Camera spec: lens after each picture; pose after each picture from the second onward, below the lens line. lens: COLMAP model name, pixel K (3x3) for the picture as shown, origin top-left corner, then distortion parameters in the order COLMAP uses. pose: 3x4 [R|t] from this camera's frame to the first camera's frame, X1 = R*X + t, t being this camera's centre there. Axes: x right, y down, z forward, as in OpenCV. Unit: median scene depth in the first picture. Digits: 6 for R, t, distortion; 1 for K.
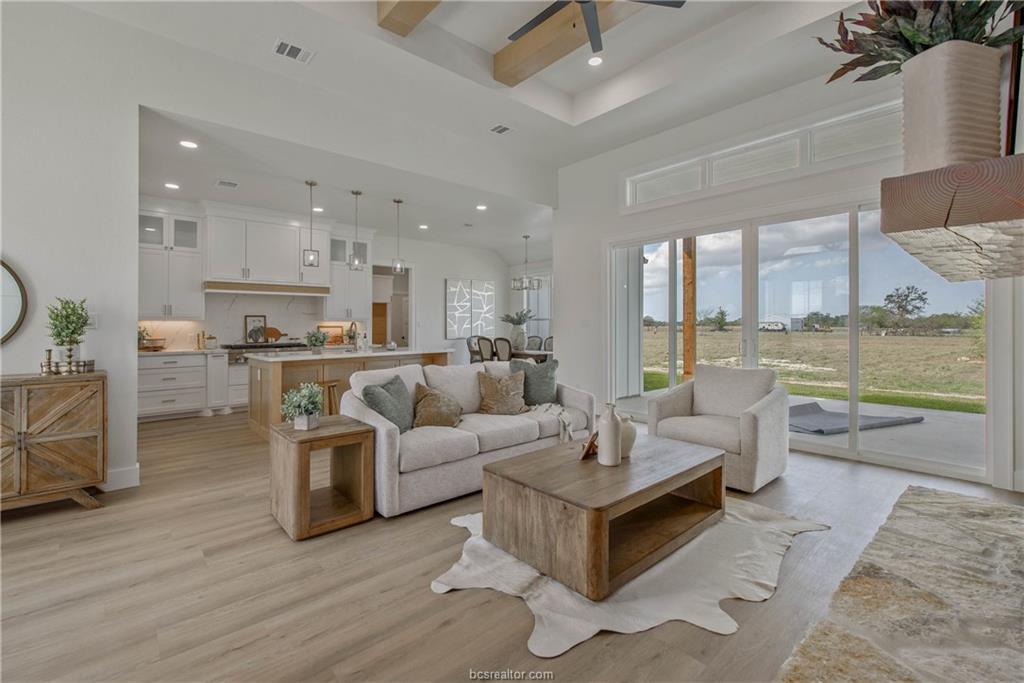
lens RADIAL K [[441.6, 0, 509.1], [0, 441.6, 332.1], [0, 0, 1]] dist [0.004189, 0.000032]
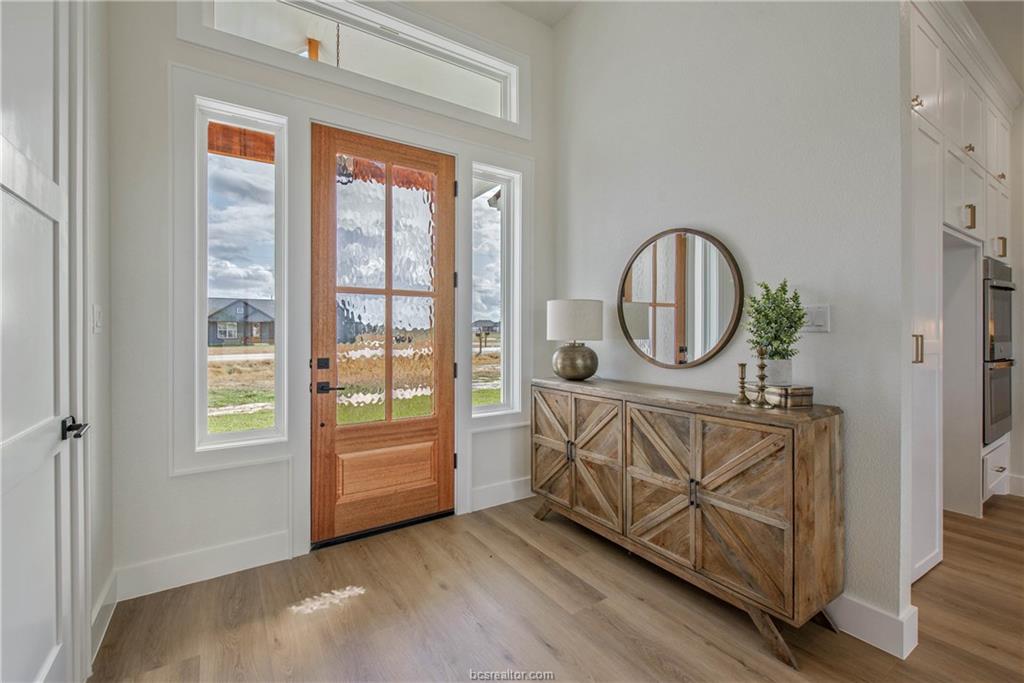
lens RADIAL K [[441.6, 0, 510.8], [0, 441.6, 332.4], [0, 0, 1]] dist [0.004189, 0.000032]
pose [[-0.143473, 0.006450, -0.989633, -0.354153], [-0.009383, 0.999925, 0.007877, -0.007846], [0.989610, 0.010415, -0.143402, 0.758624]]
